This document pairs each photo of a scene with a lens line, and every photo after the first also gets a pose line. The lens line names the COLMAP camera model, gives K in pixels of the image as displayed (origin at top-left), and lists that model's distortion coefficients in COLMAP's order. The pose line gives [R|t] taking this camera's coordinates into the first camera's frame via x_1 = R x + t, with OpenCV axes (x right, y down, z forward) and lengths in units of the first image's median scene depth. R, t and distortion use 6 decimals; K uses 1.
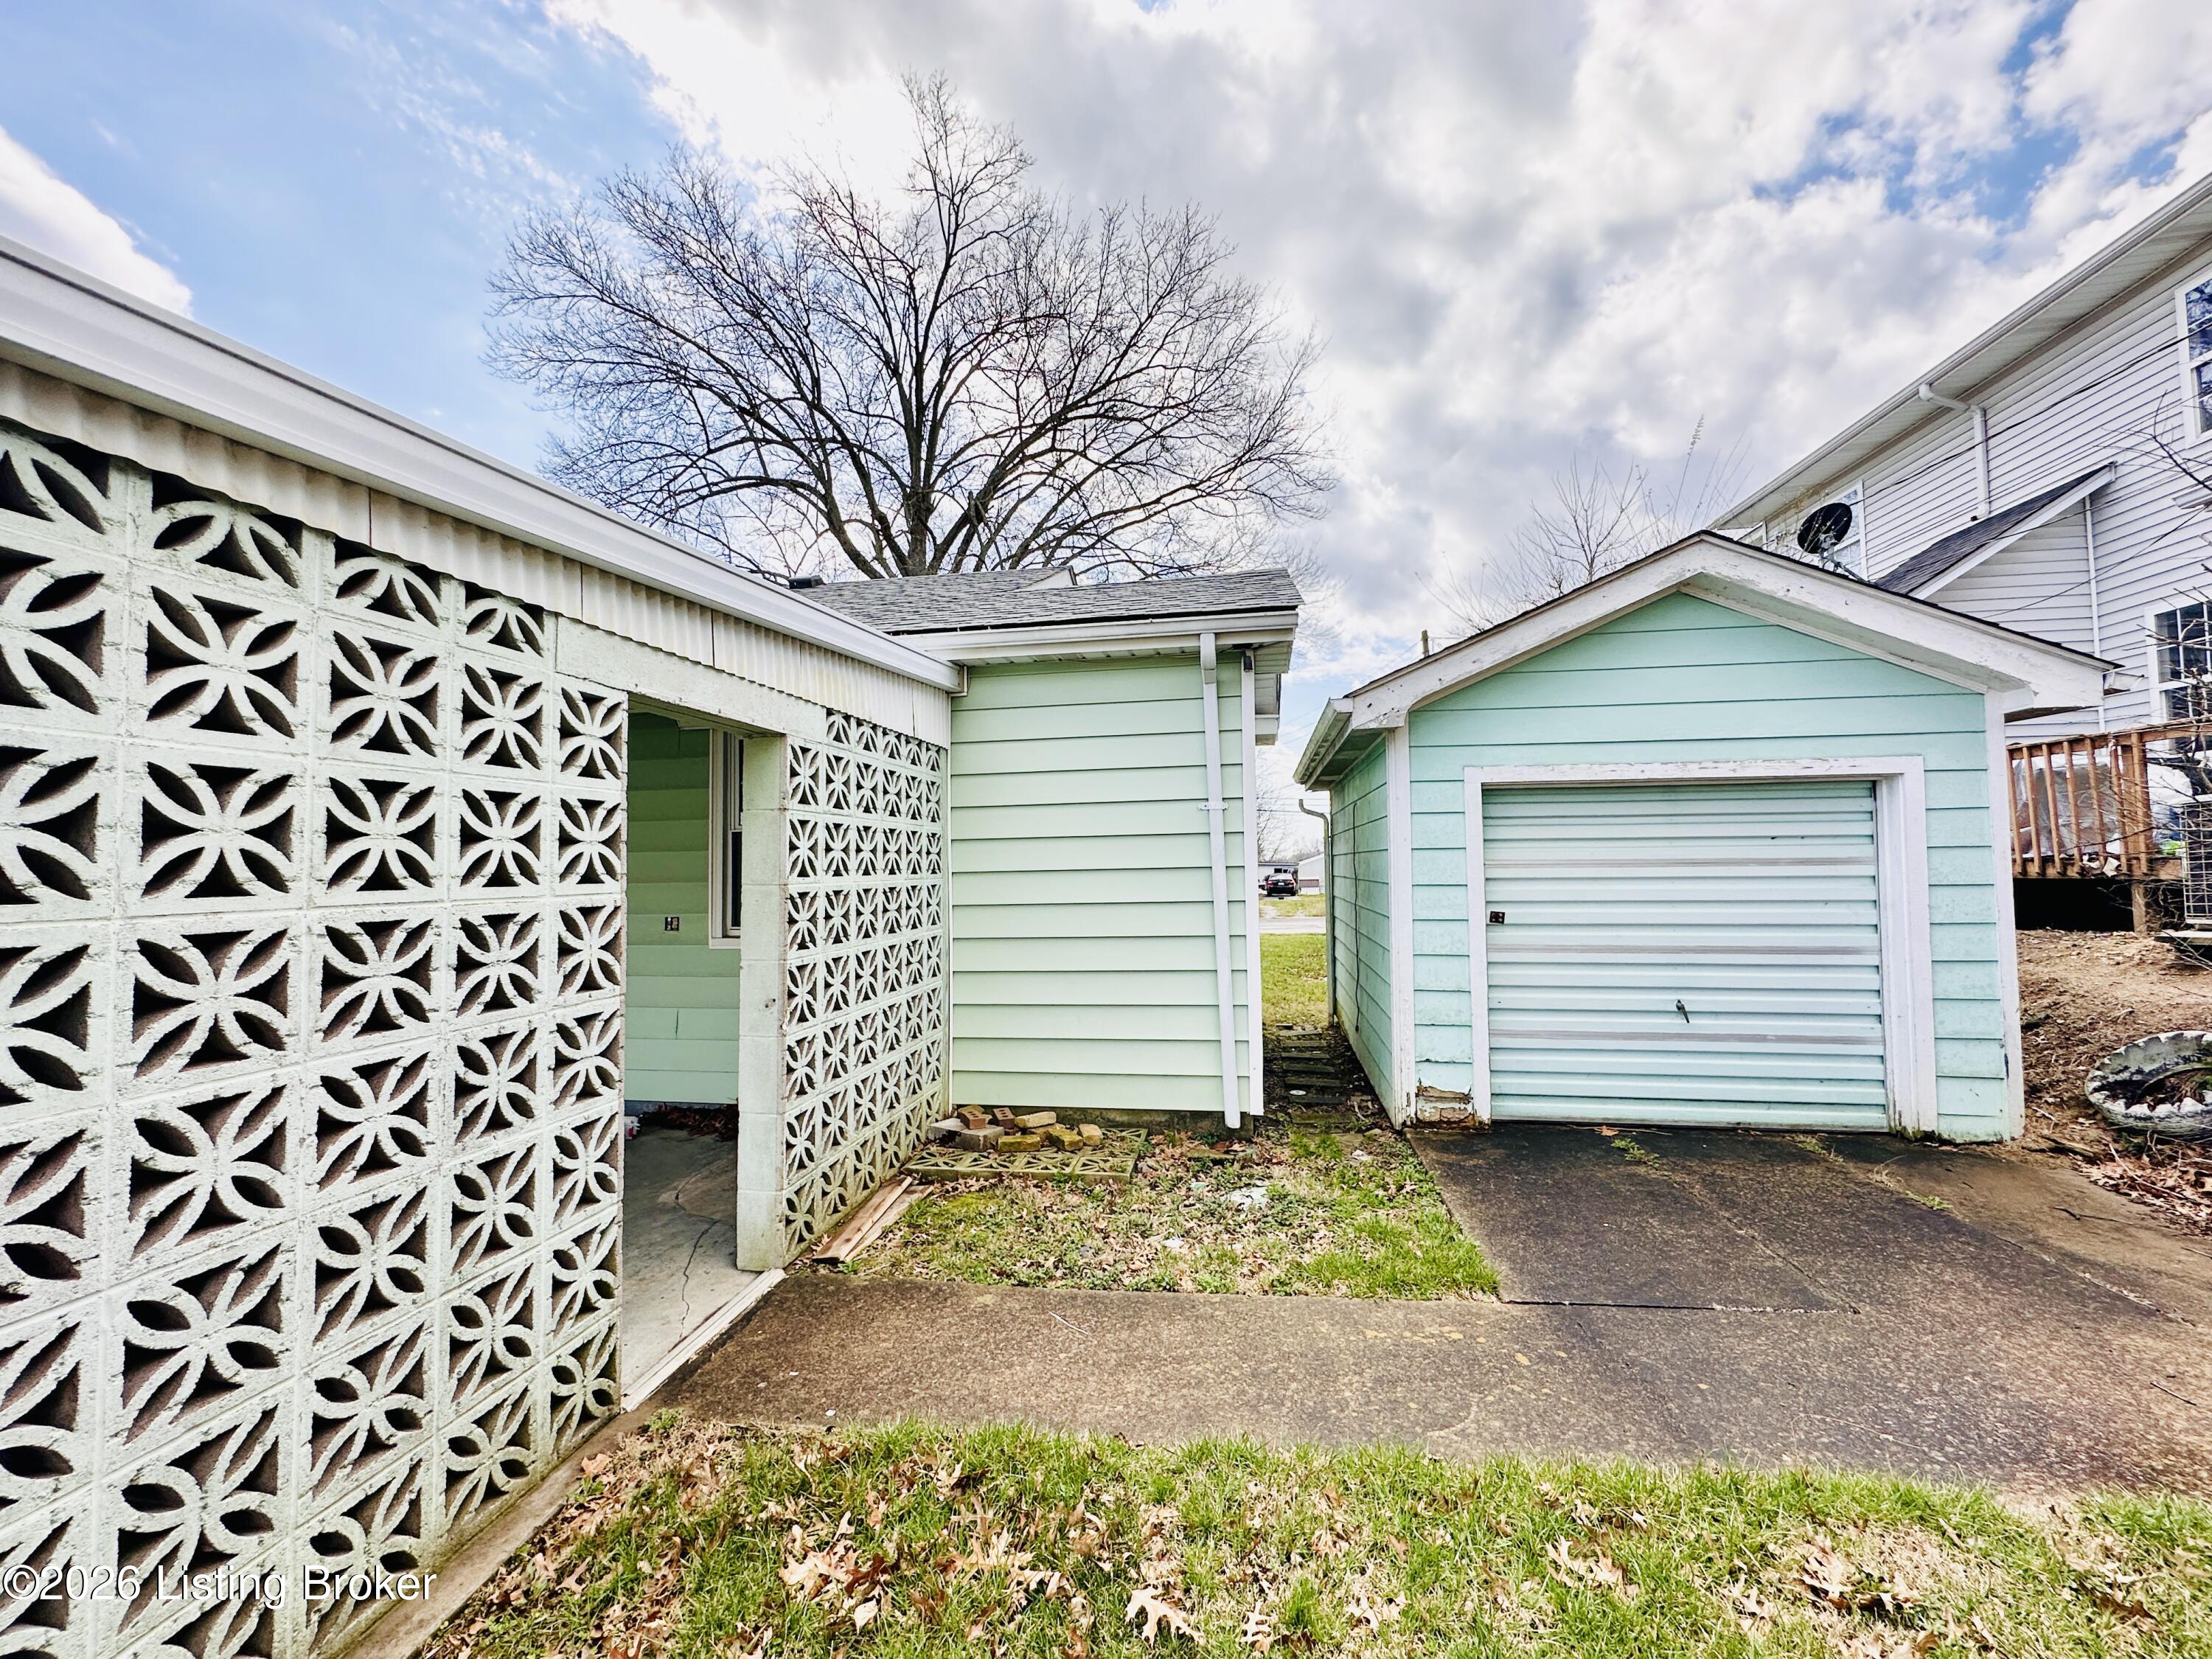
lens RADIAL K [[884.2, 0, 1108.0], [0, 884.2, 830.3], [0, 0, 1]] dist [-0.003448, 0.001069]
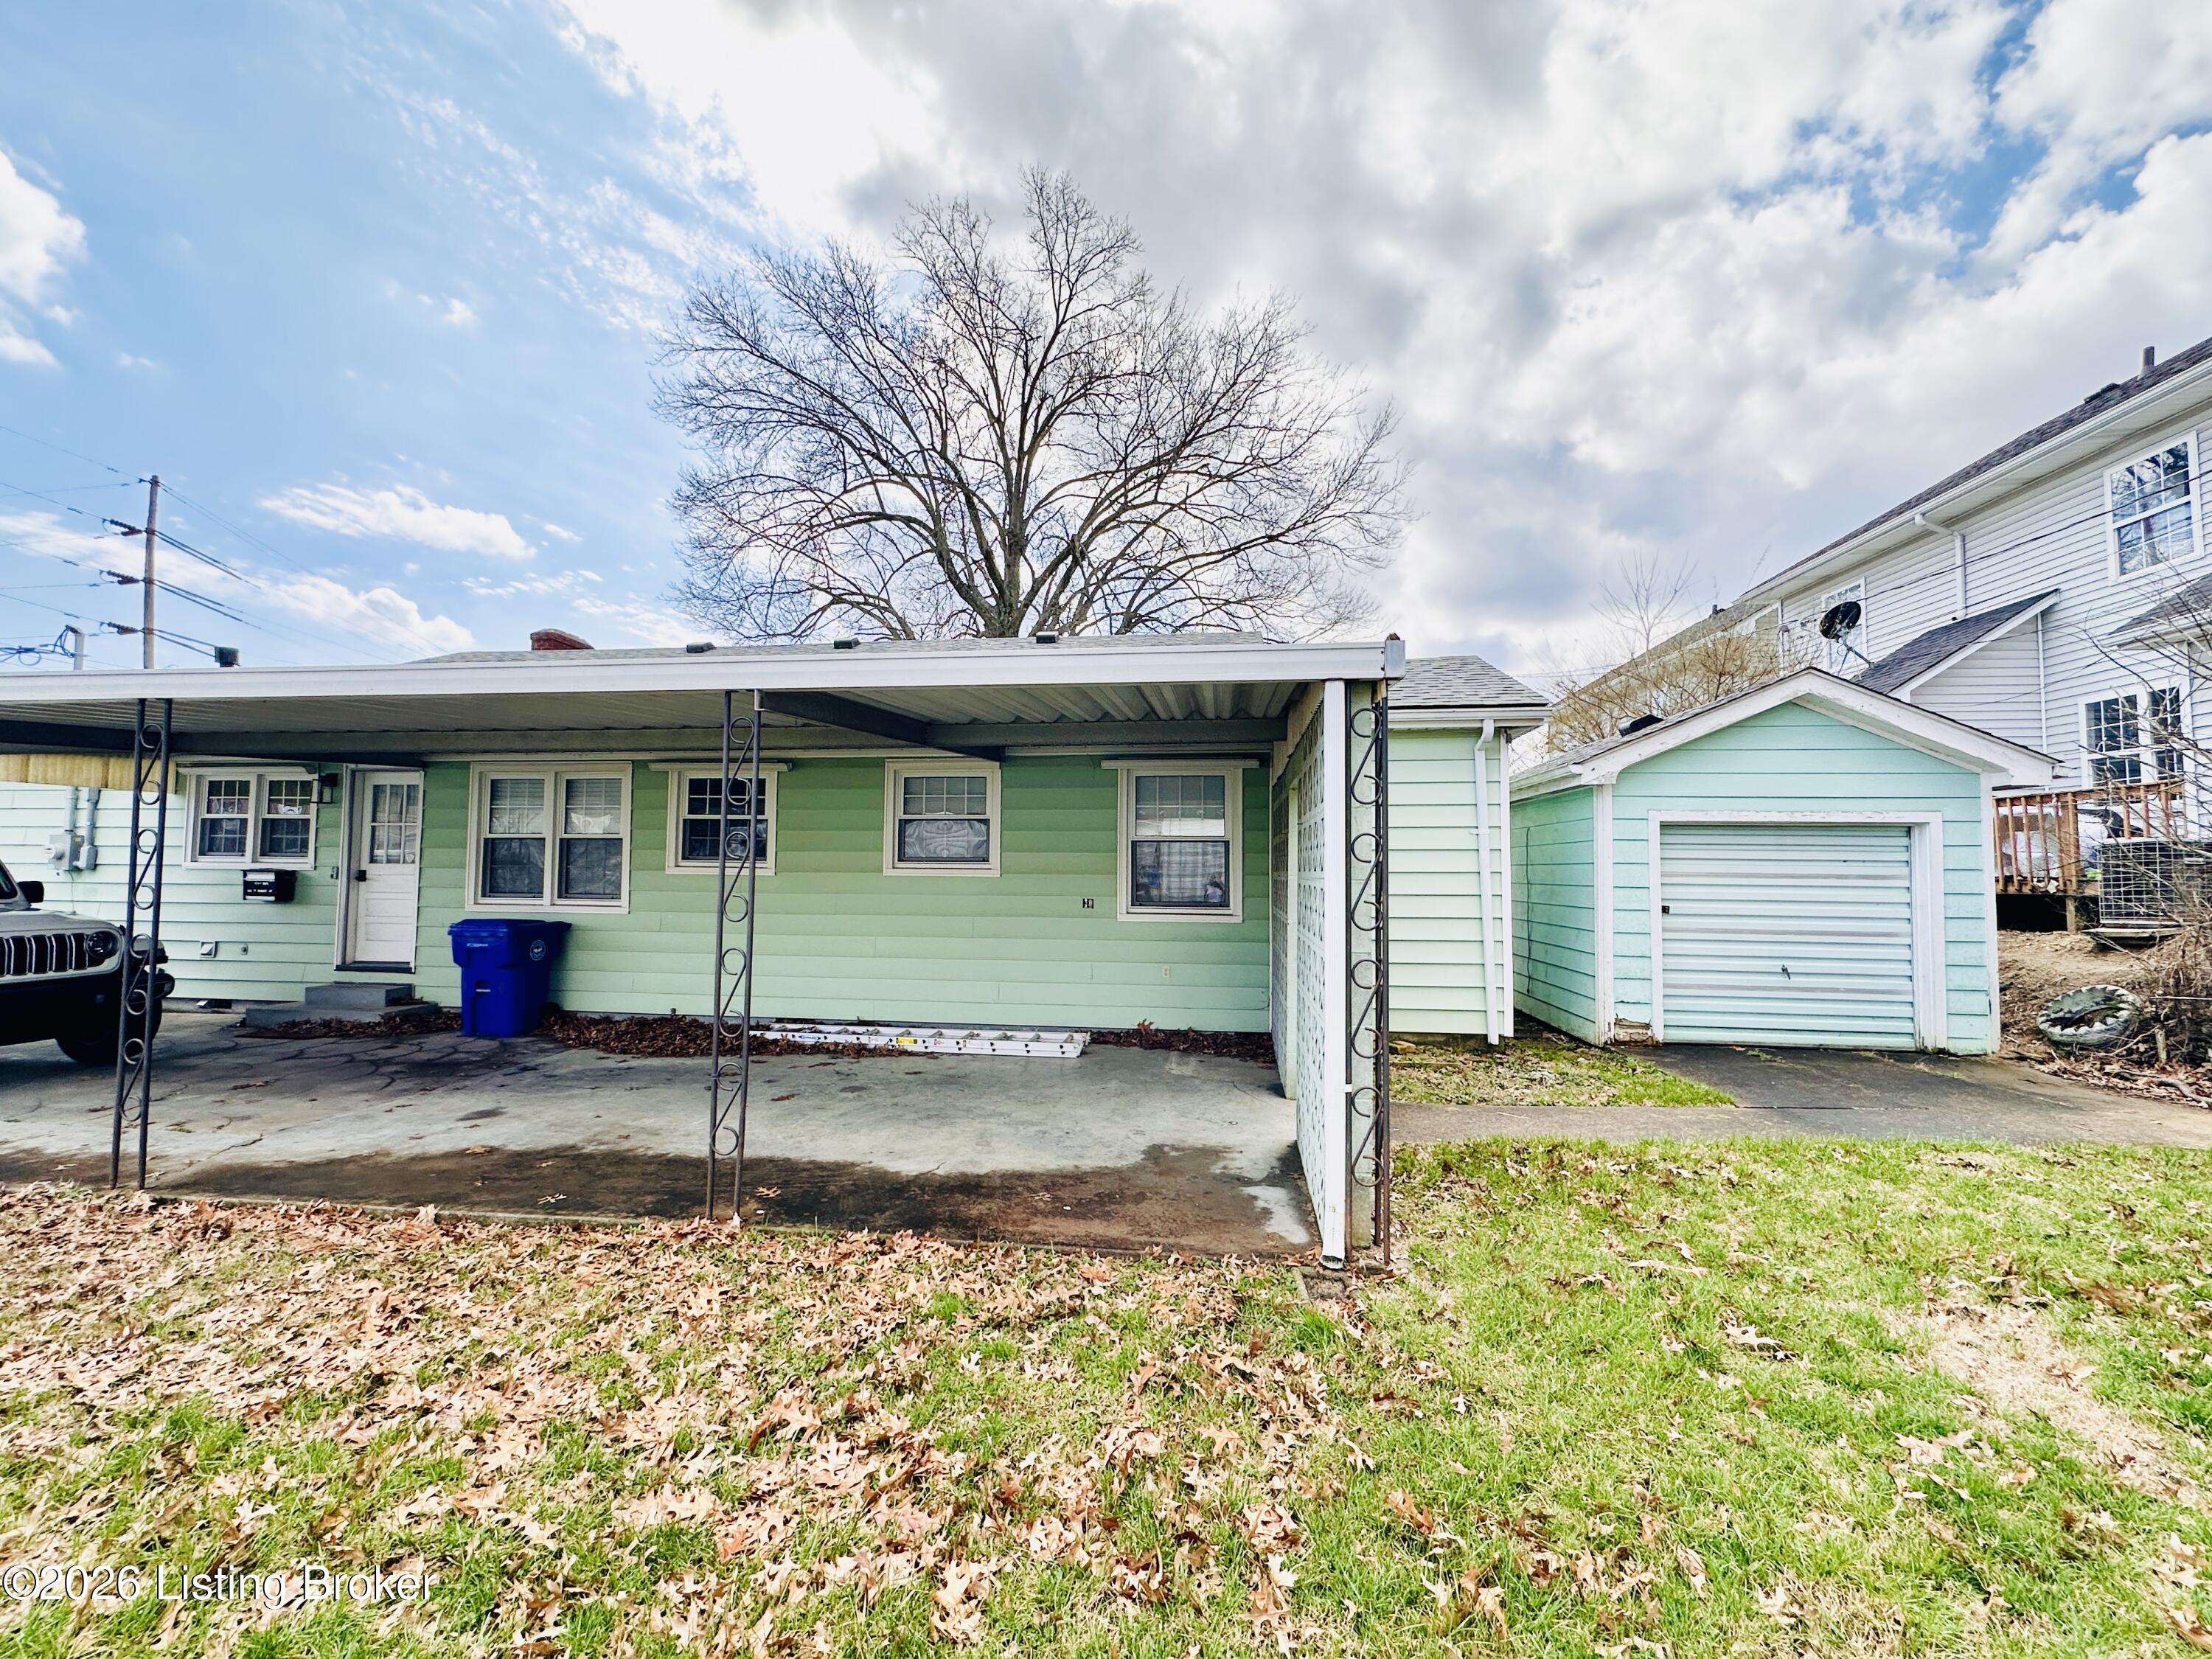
lens RADIAL K [[883.5, 0, 1107.6], [0, 883.5, 830.6], [0, 0, 1]] dist [-0.004669, 0.001074]
pose [[0.999197, 0.024020, 0.032068, -0.588223], [-0.023824, 0.999695, -0.006461, -0.004651], [-0.032214, 0.005691, 0.999465, -0.502438]]
